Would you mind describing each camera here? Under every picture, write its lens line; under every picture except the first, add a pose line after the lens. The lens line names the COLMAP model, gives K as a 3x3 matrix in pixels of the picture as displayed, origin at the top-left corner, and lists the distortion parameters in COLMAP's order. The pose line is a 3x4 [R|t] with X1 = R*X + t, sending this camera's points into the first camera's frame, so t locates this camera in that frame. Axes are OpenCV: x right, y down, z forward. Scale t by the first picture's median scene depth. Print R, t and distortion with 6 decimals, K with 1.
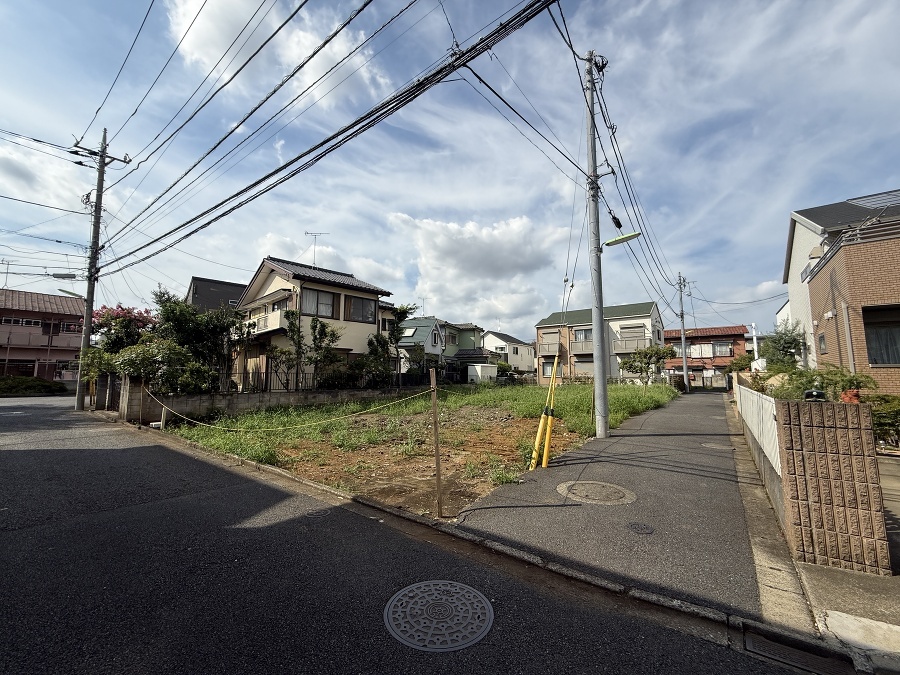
lens RADIAL K [[365.3, 0, 450.2], [0, 365.3, 339.0], [0, 0, 1]] dist [0.001129, 0.000373]
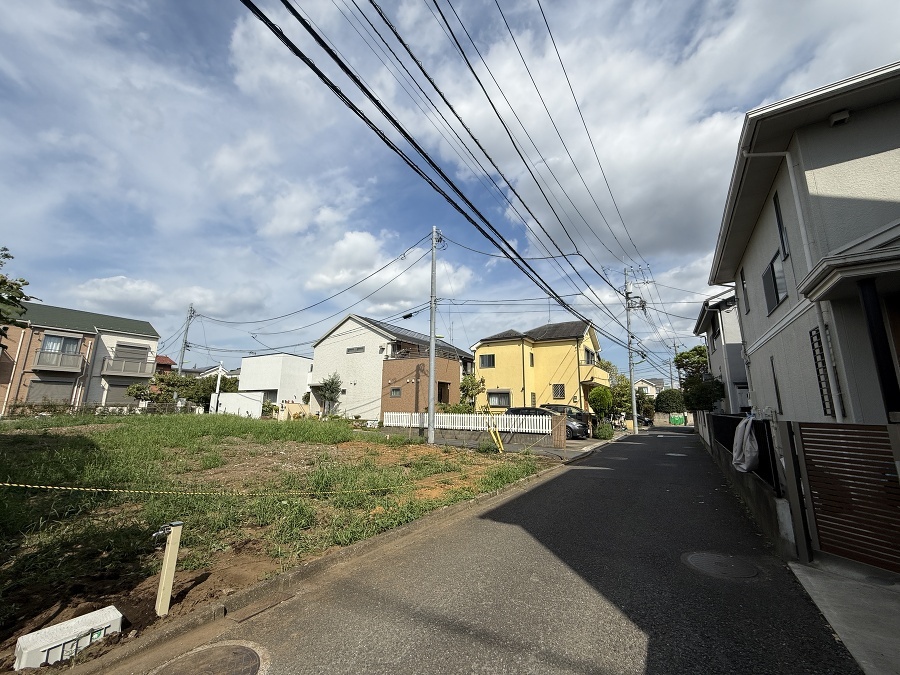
lens RADIAL K [[365.3, 0, 449.2], [0, 365.3, 333.0], [0, 0, 1]] dist [0.001129, 0.000373]
pose [[-0.103437, 0.195399, 0.975254, -1.425258], [-0.114205, 0.971695, -0.206799, 0.096878], [-0.988058, -0.132770, -0.078194, 1.106100]]
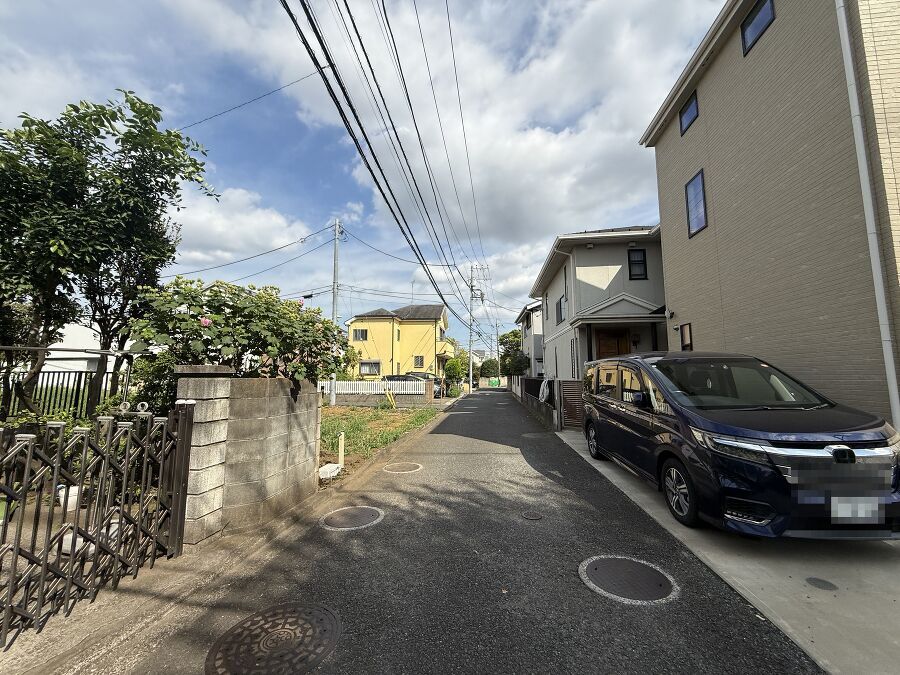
lens RADIAL K [[365.3, 0, 453.5], [0, 365.3, 328.7], [0, 0, 1]] dist [0.001129, 0.000373]
pose [[-0.529608, 0.104763, 0.841748, -1.860085], [-0.087912, 0.980221, -0.177310, 0.139528], [-0.843675, -0.167905, -0.509923, 1.587873]]
